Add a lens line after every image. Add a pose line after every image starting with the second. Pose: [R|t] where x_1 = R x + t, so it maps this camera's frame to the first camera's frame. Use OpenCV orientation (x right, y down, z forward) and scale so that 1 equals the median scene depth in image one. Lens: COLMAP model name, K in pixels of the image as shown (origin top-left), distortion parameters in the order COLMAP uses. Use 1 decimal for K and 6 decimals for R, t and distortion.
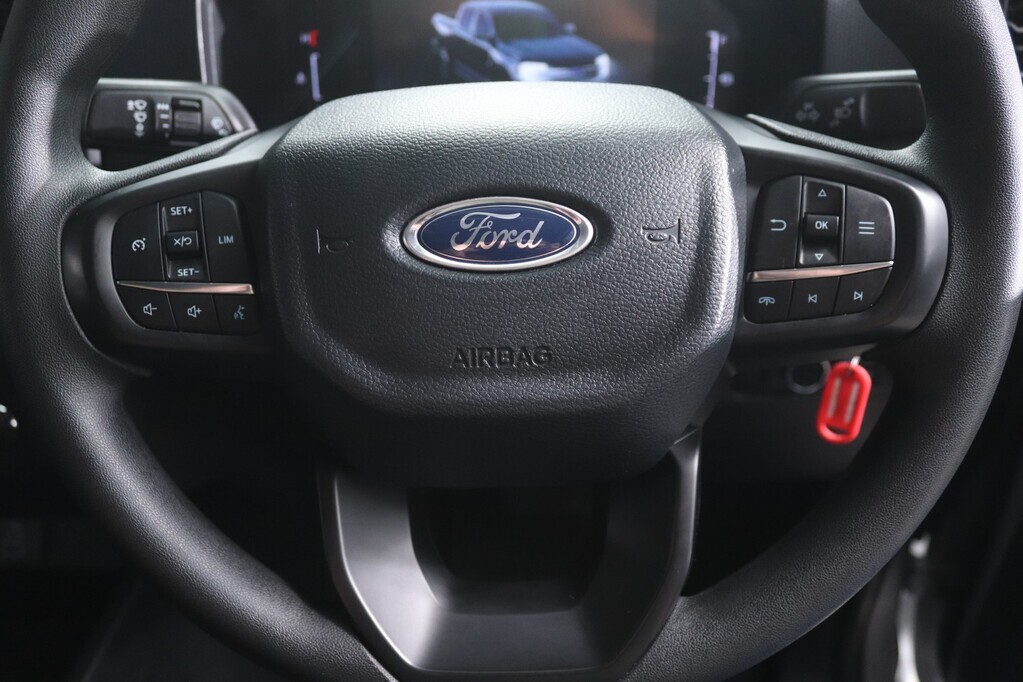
lens RADIAL K [[838.0, 0, 511.5], [0, 838.0, 341.0], [0, 0, 1]] dist [-0.085172, 0.000485]
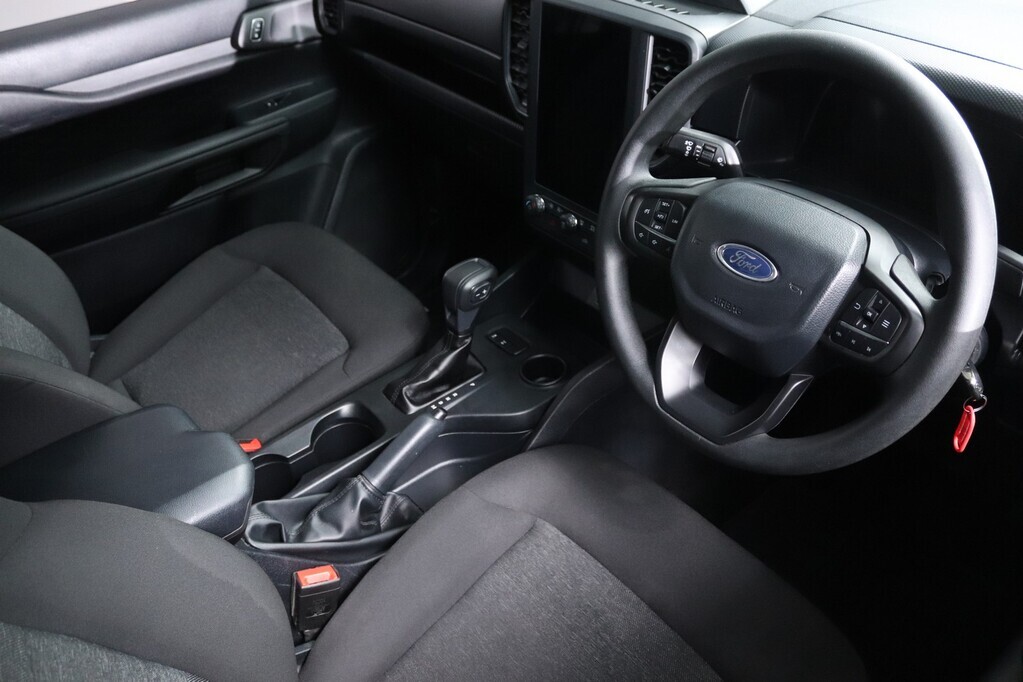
lens RADIAL K [[838.0, 0, 511.5], [0, 838.0, 341.0], [0, 0, 1]] dist [-0.085172, 0.000485]
pose [[0.642597, 0.453975, -0.617232, 1.132041], [-0.337840, 0.890913, 0.303543, -0.414291], [0.687701, 0.013470, 0.725869, -1.274263]]
